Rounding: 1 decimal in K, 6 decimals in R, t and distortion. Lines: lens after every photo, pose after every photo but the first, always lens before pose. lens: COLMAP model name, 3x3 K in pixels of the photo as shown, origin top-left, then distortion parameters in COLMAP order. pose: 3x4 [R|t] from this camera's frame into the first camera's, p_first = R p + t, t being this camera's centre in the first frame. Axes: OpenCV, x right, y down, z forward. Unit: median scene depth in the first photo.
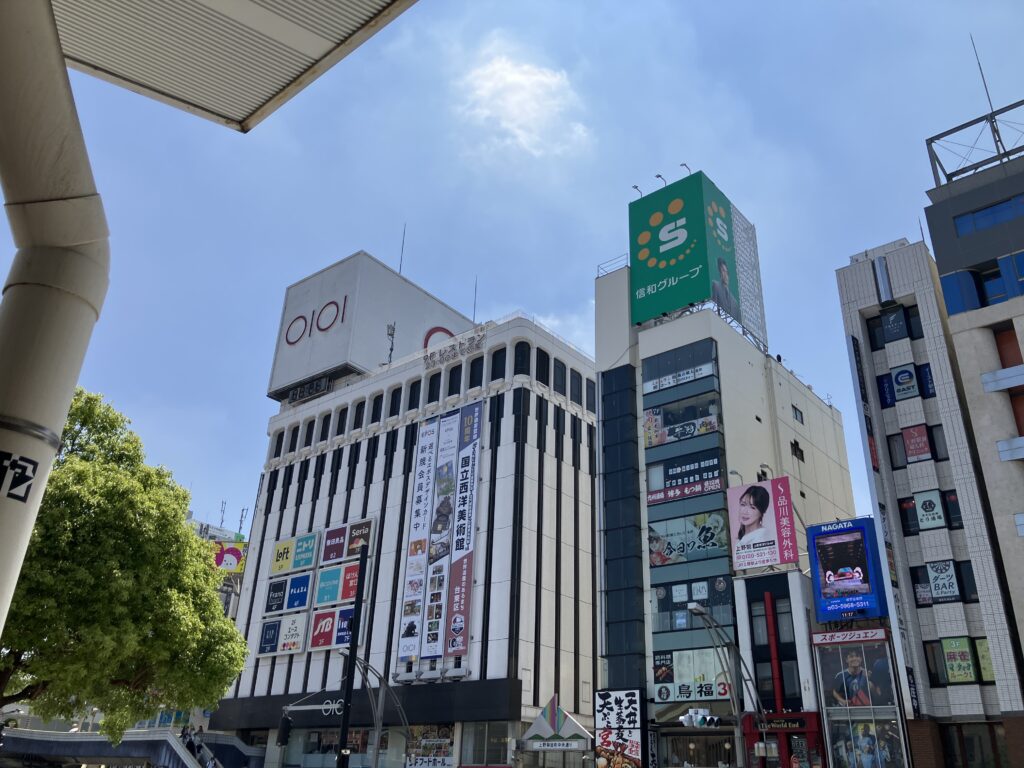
lens RADIAL K [[847.4, 0, 512.0], [0, 847.4, 384.0], [0, 0, 1]] dist [0.118739, -0.186537]
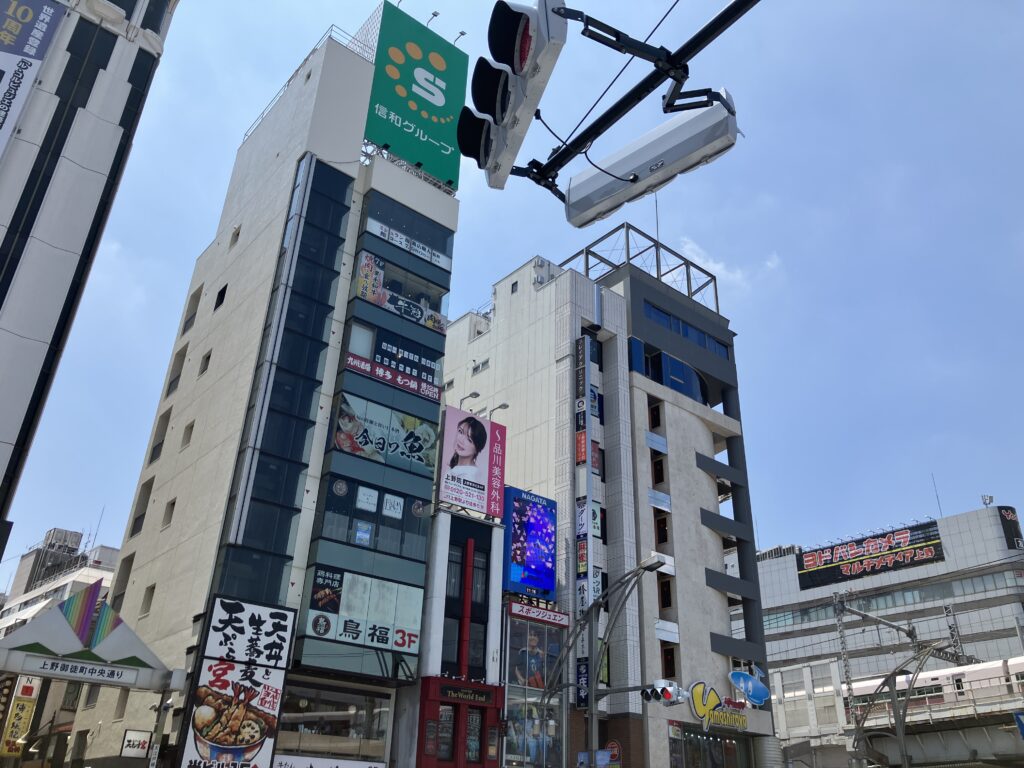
lens RADIAL K [[847.4, 0, 512.0], [0, 847.4, 384.0], [0, 0, 1]] dist [0.118739, -0.186537]
pose [[0.182995, 0.450211, 0.873970, -0.459734], [-0.444712, 0.830737, -0.334825, 0.356768], [-0.876780, -0.327393, 0.352235, 0.686512]]
